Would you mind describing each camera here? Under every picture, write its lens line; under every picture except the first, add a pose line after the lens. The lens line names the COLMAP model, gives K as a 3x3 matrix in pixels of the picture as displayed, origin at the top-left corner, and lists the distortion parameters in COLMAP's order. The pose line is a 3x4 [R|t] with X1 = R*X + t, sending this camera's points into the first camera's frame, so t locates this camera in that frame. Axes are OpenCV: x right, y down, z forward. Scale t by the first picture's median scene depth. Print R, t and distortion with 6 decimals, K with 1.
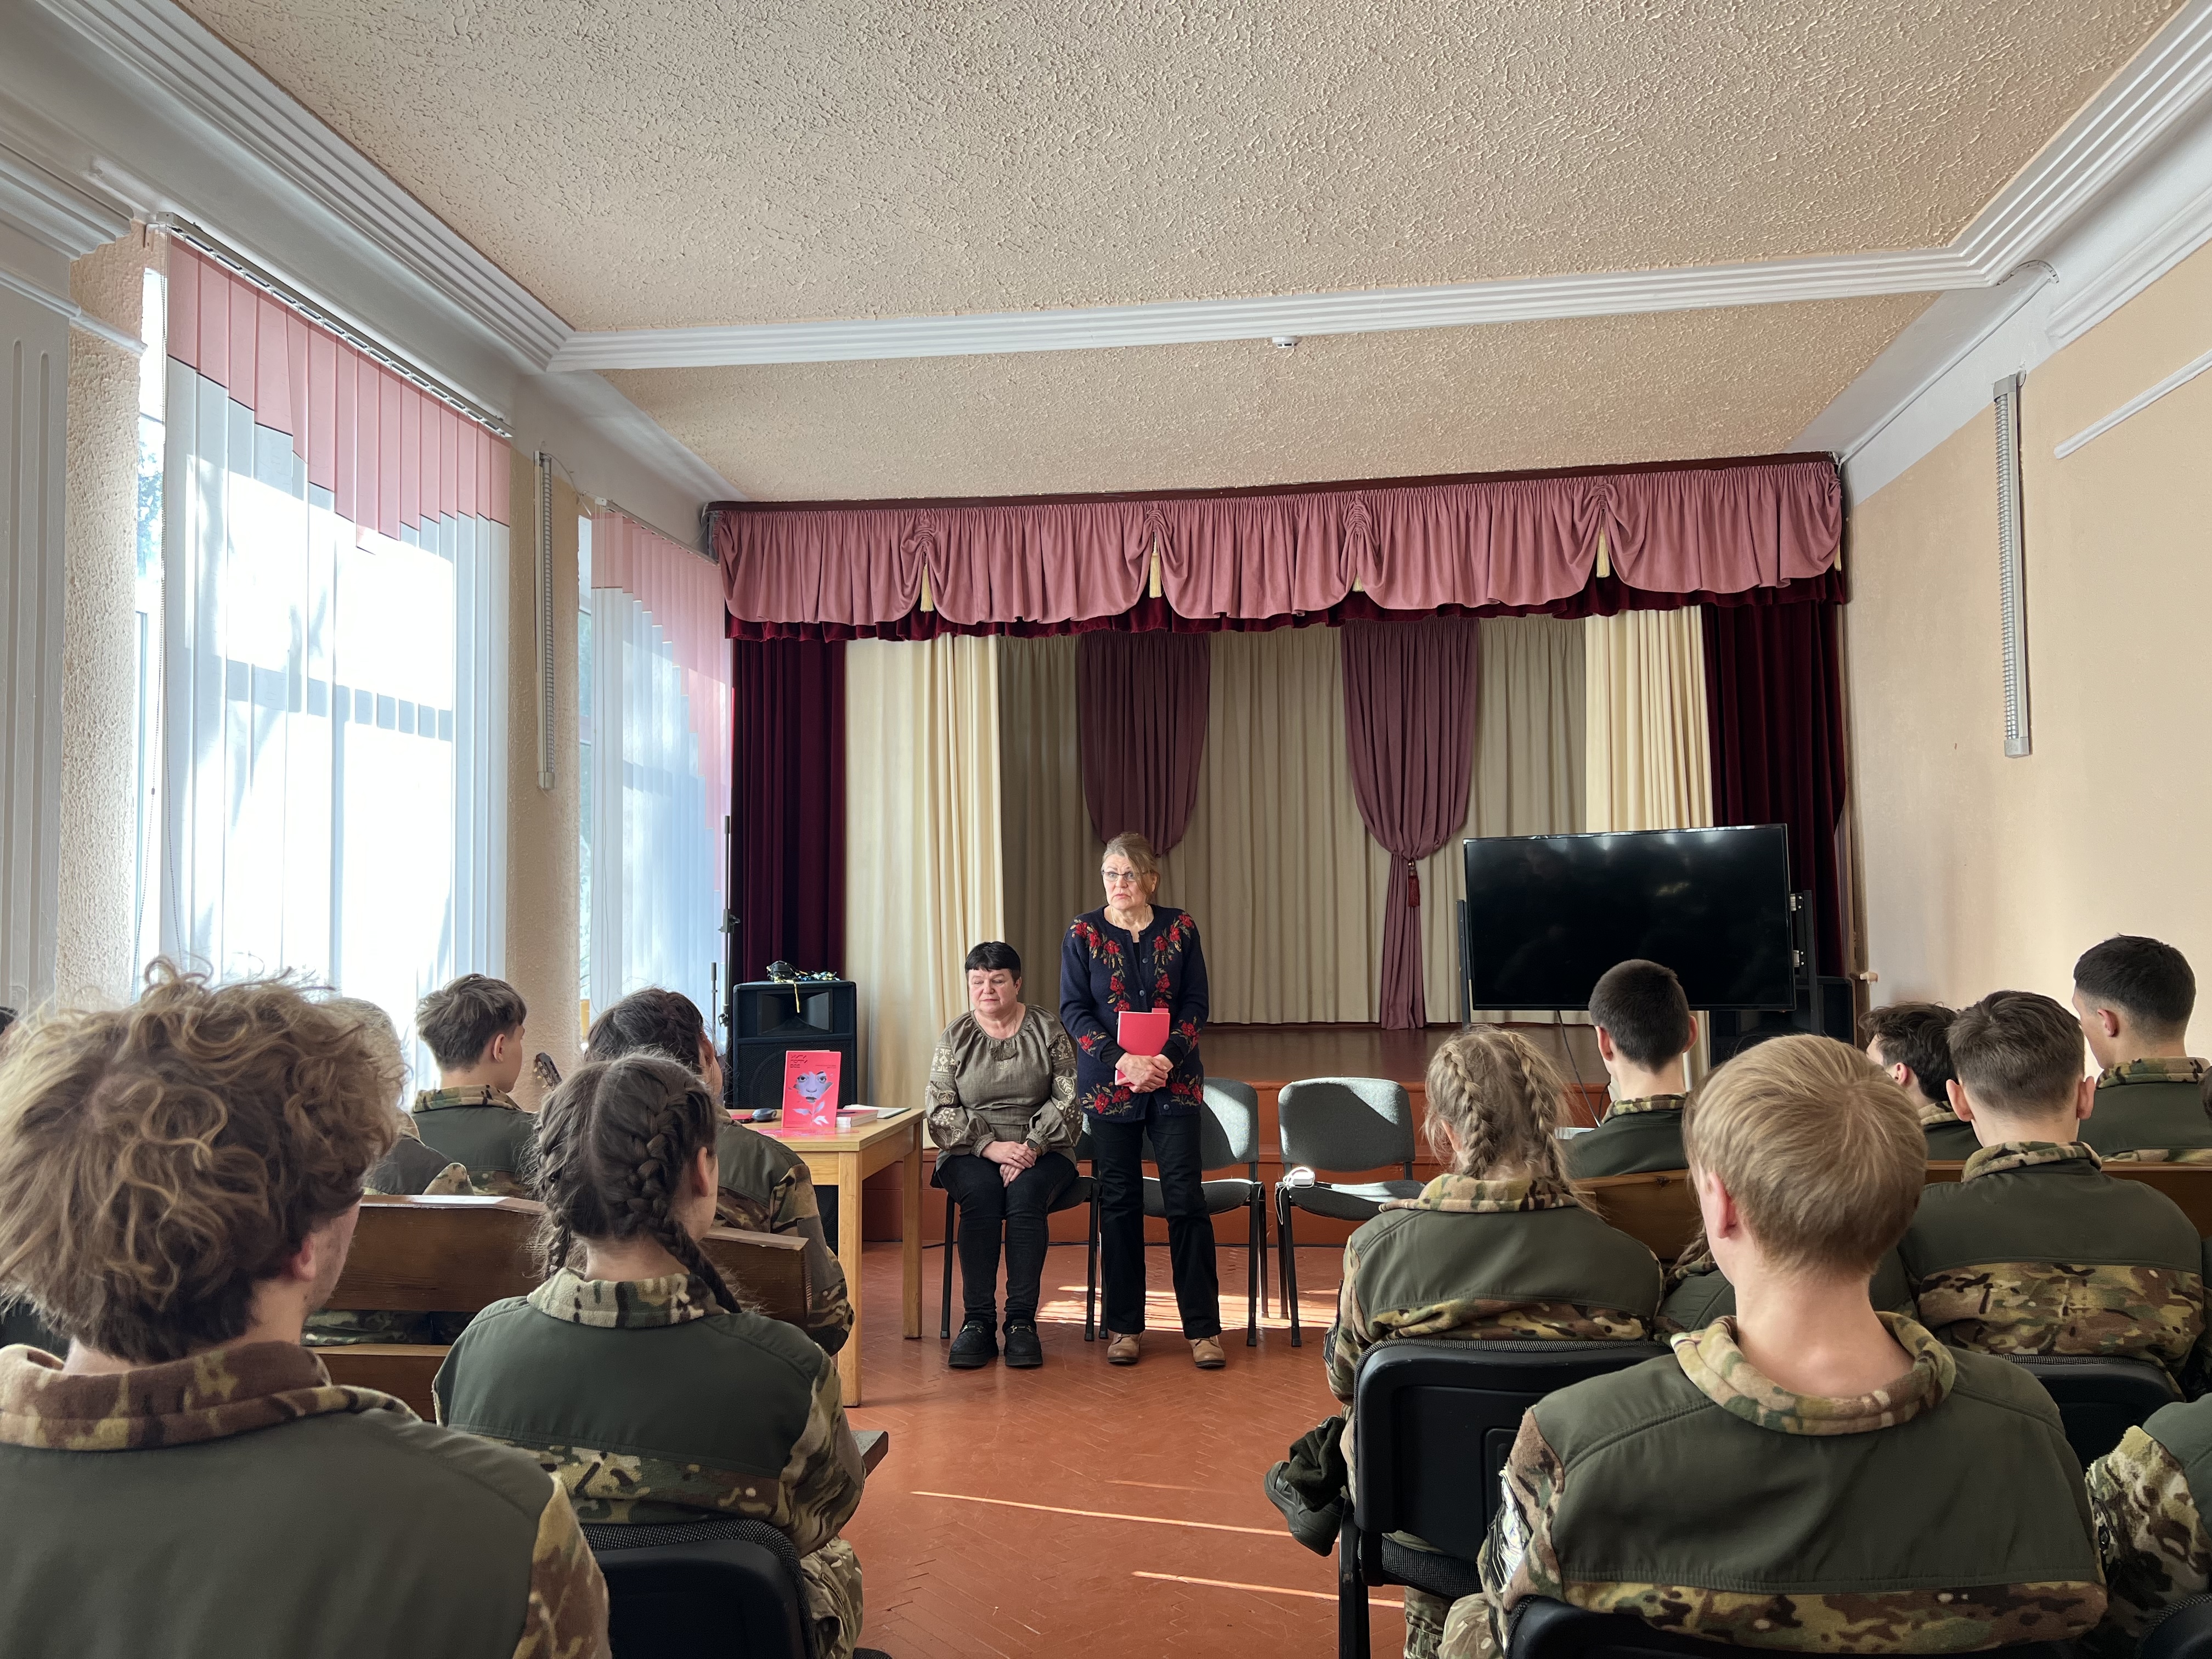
lens RADIAL K [[1668.0, 0, 1091.7], [0, 1668.0, 830.5], [0, 0, 1]] dist [-0.077491, -0.015287]
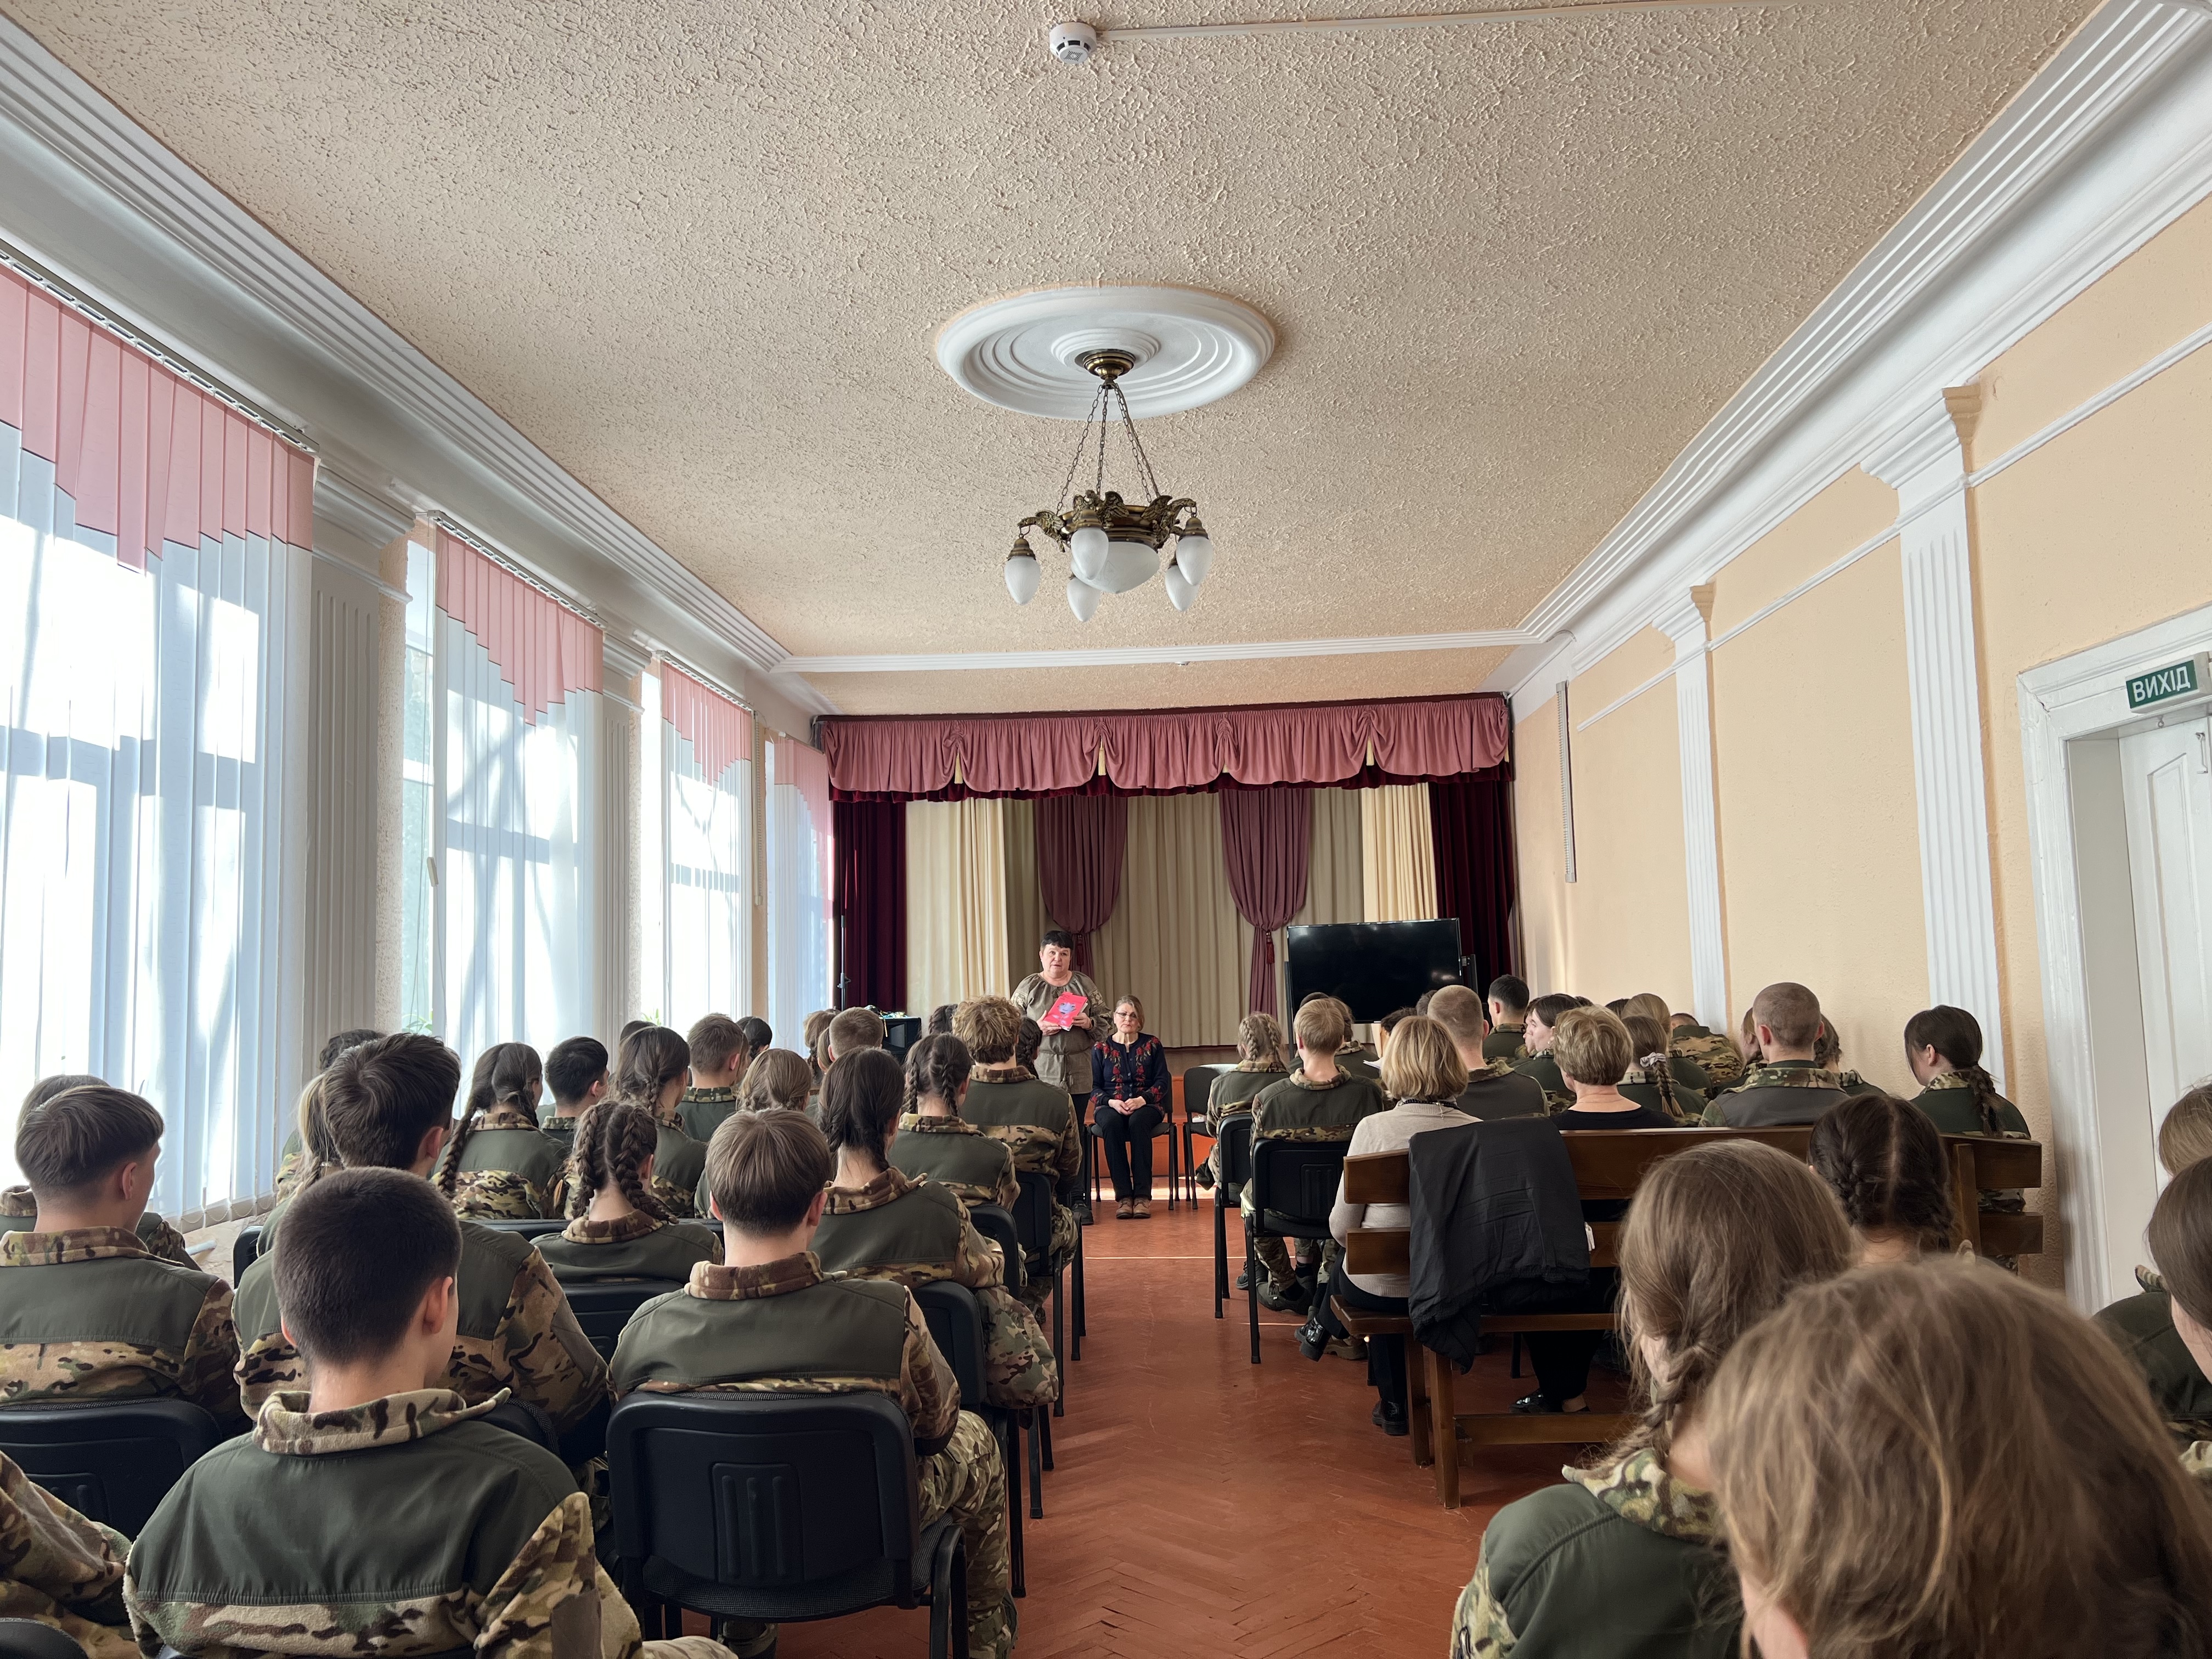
lens RADIAL K [[1668.0, 0, 1110.5], [0, 1668.0, 826.2], [0, 0, 1]] dist [-0.077491, -0.015287]
pose [[0.996946, -0.011376, 0.077256, -0.079407], [0.014176, 0.999259, -0.035791, -0.032710], [-0.076791, 0.036777, 0.996369, -0.616353]]
